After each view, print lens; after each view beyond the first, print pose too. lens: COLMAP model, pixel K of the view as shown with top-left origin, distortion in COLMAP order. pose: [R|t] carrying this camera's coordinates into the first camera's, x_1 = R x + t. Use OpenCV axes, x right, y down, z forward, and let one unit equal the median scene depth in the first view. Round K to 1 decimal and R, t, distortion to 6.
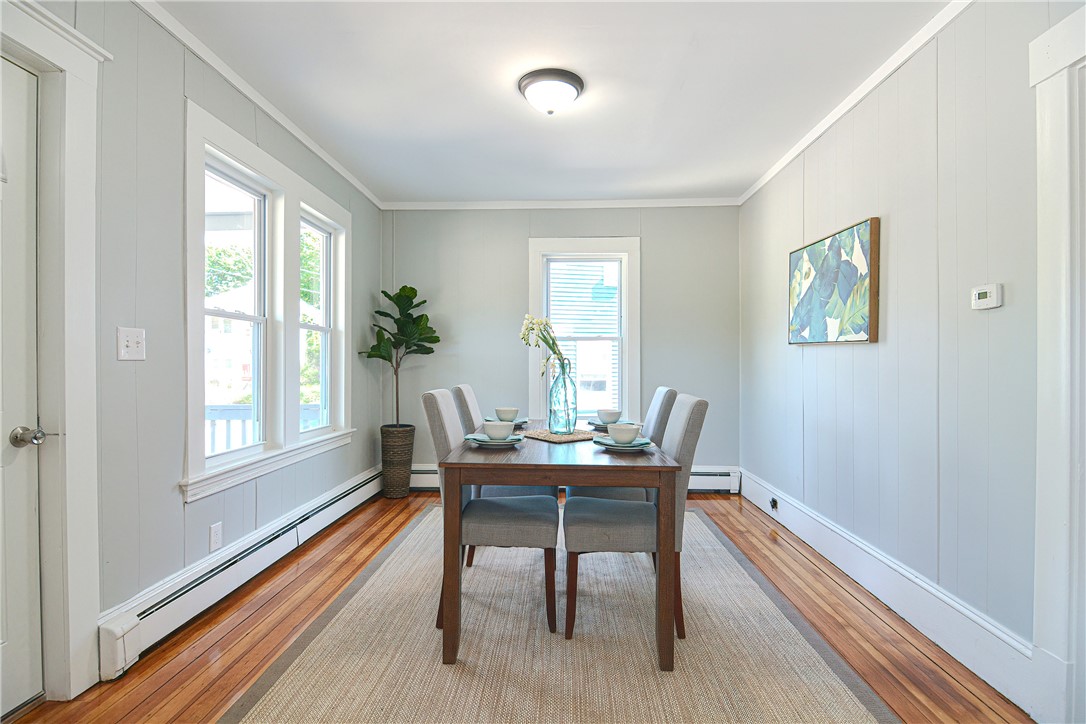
lens RADIAL K [[529.3, 0, 542.3], [0, 529.3, 369.0], [0, 0, 1]] dist [-0.017638, -0.000704]
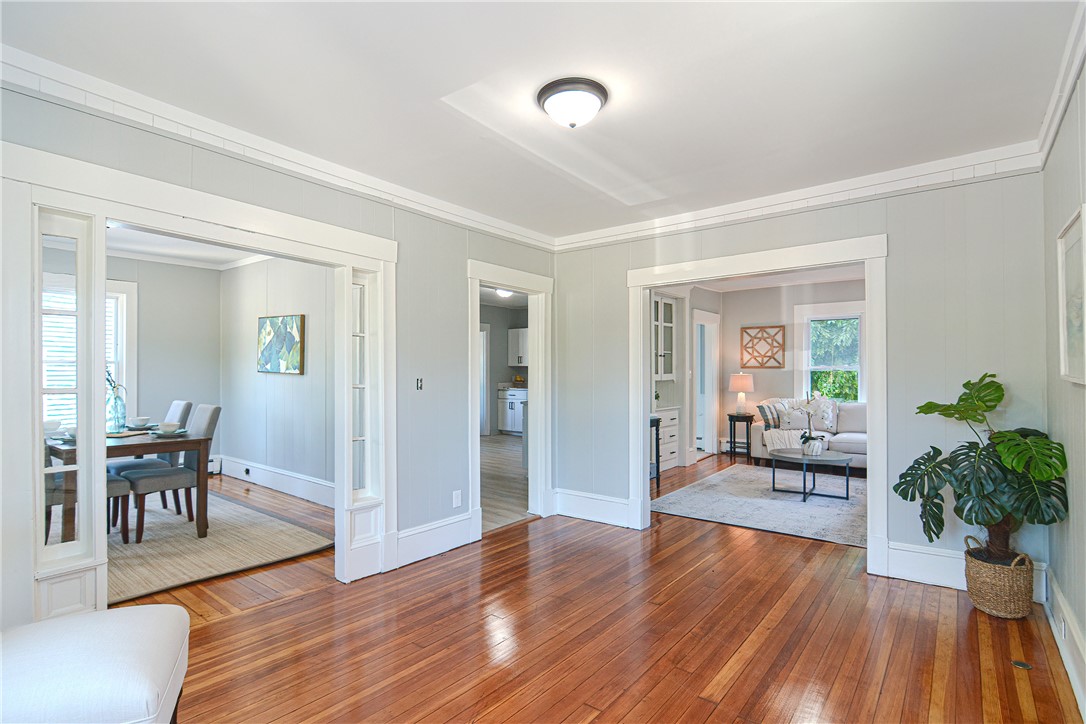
lens RADIAL K [[529.3, 0, 540.6], [0, 529.3, 369.3], [0, 0, 1]] dist [-0.017638, -0.000704]
pose [[0.584662, 0.007108, 0.811246, -0.432286], [-0.000025, 0.999962, -0.008744, -0.048126], [-0.811277, 0.005092, 0.584640, -0.839396]]
